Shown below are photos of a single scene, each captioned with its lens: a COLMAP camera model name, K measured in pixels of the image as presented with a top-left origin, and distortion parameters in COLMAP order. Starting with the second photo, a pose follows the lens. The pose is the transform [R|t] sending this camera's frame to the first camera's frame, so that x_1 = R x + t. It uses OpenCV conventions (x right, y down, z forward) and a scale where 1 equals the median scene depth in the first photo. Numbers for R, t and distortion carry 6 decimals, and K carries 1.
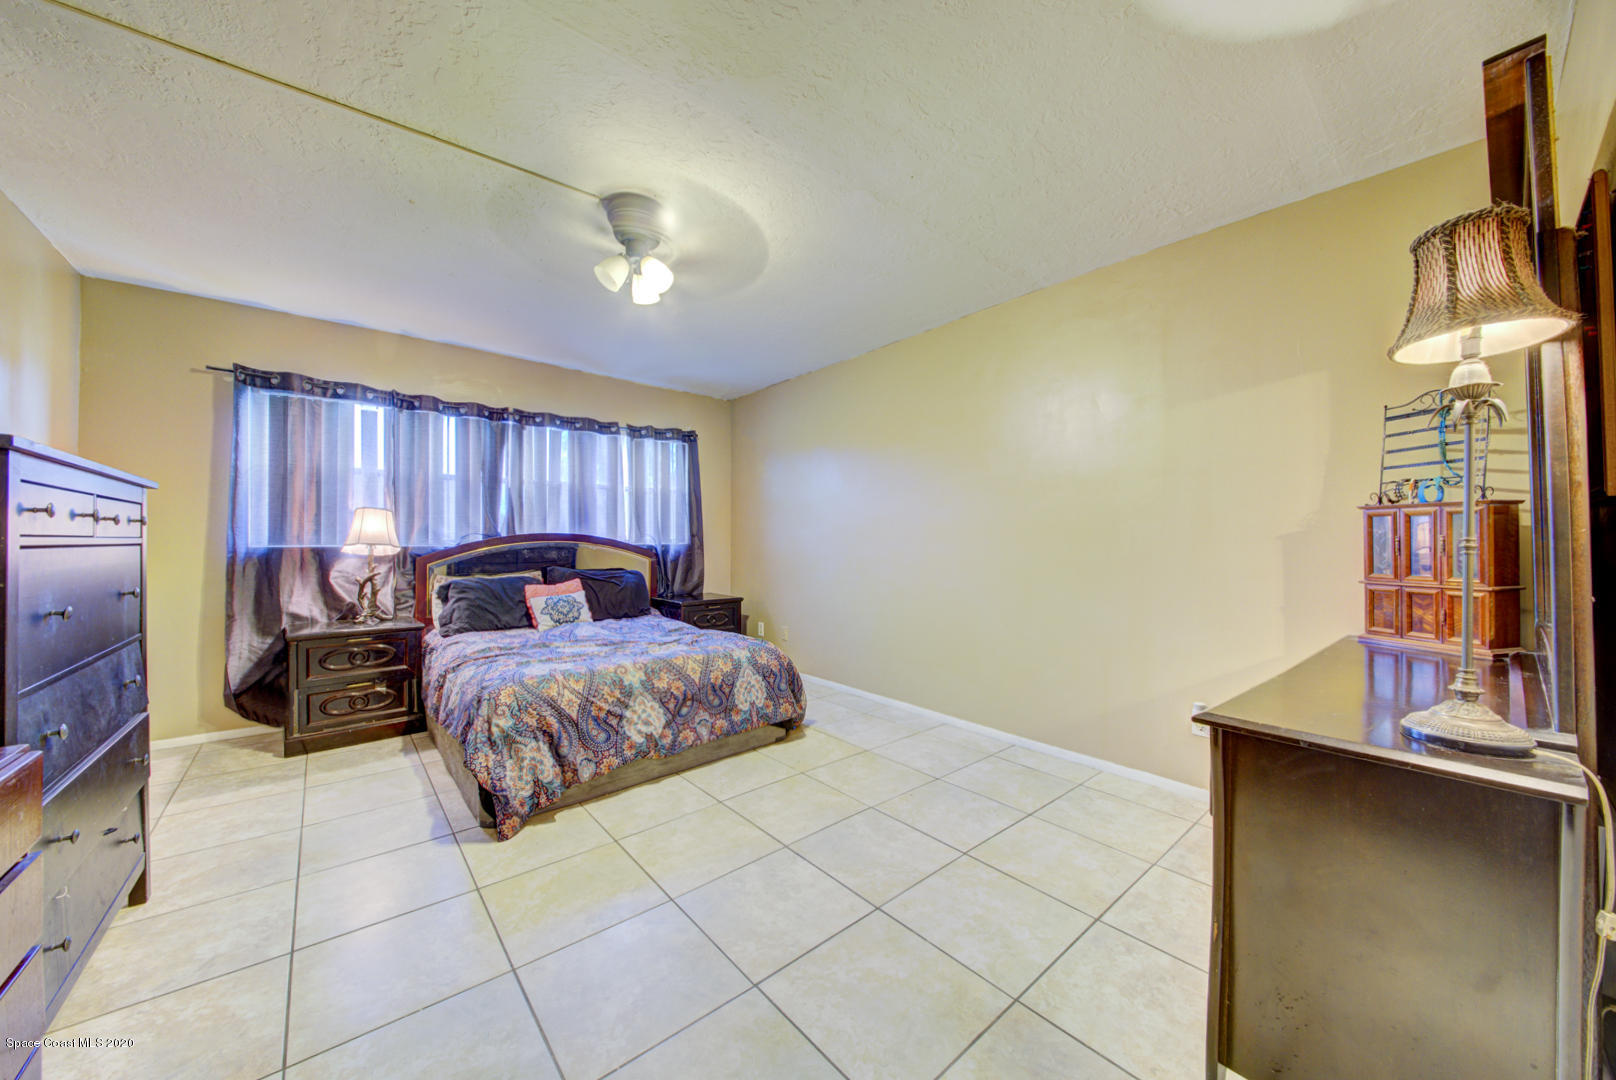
lens RADIAL K [[562.4, 0, 814.0], [0, 562.4, 535.0], [0, 0, 1]] dist [-0.000959, -0.002660]
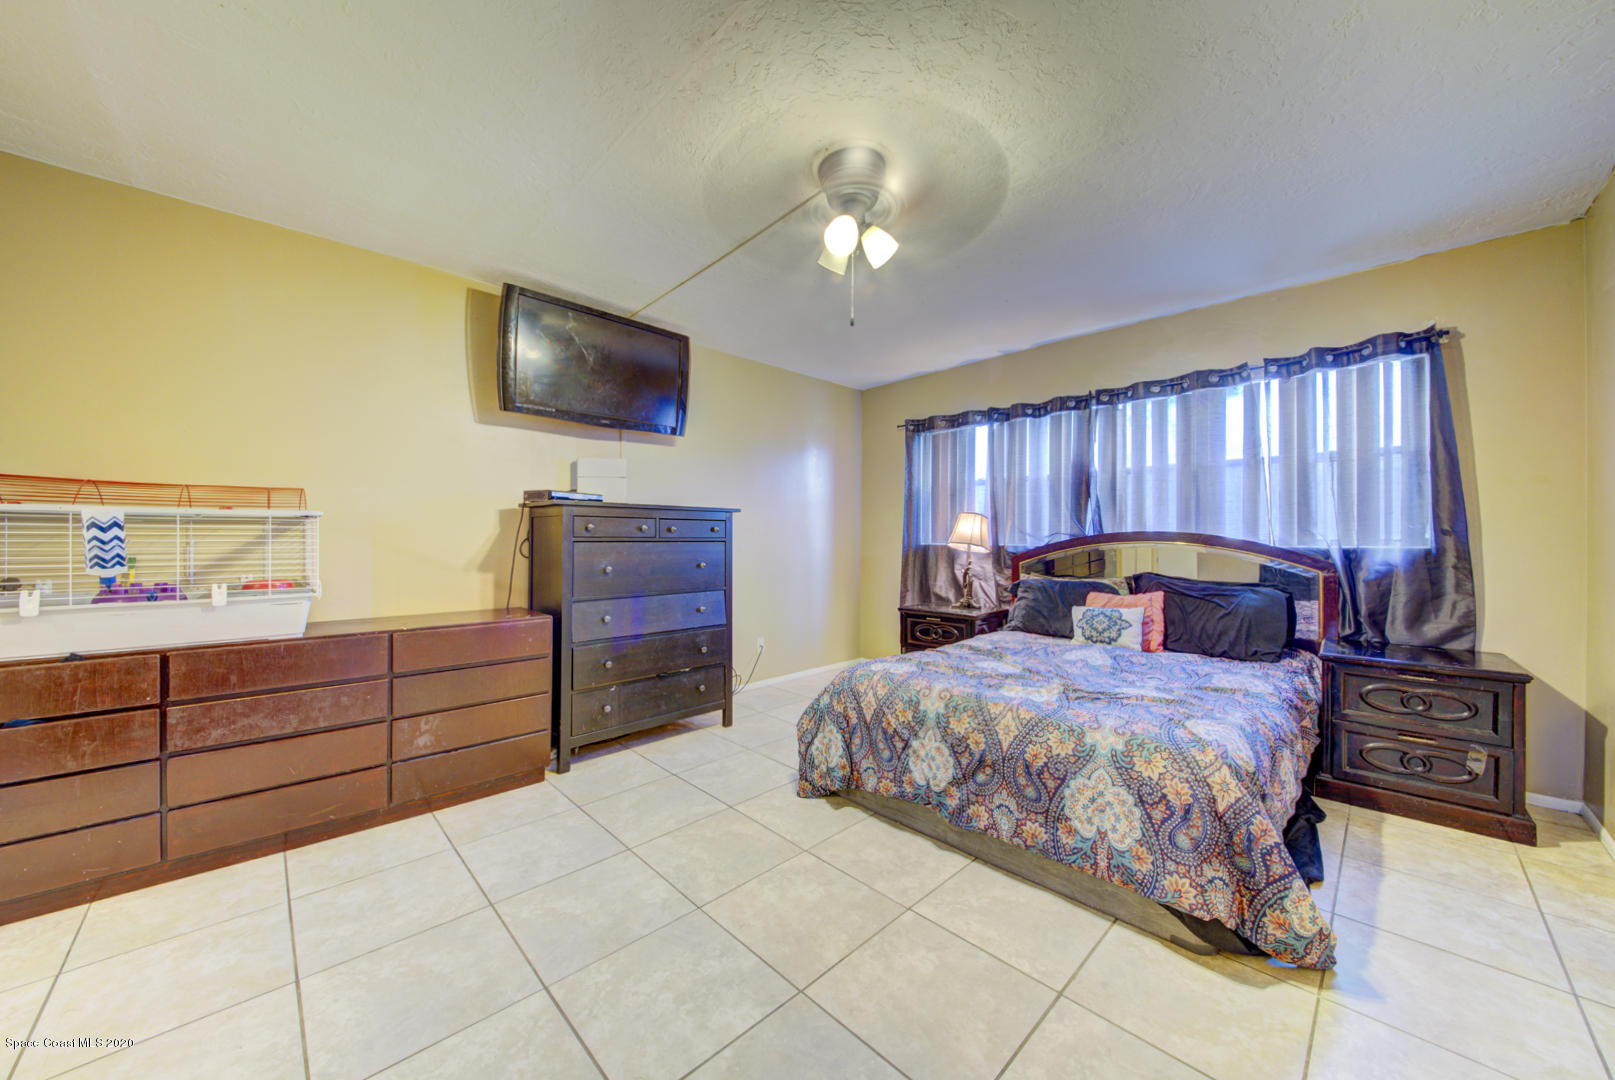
lens RADIAL K [[562.0, 0, 808.5], [0, 562.0, 538.2], [0, 0, 1]] dist [-0.000959, -0.002660]
pose [[0.036859, -0.001150, -0.999320, 0.444566], [0.005653, 0.999984, -0.000942, 0.005976], [0.999304, -0.005614, 0.036865, 0.702117]]
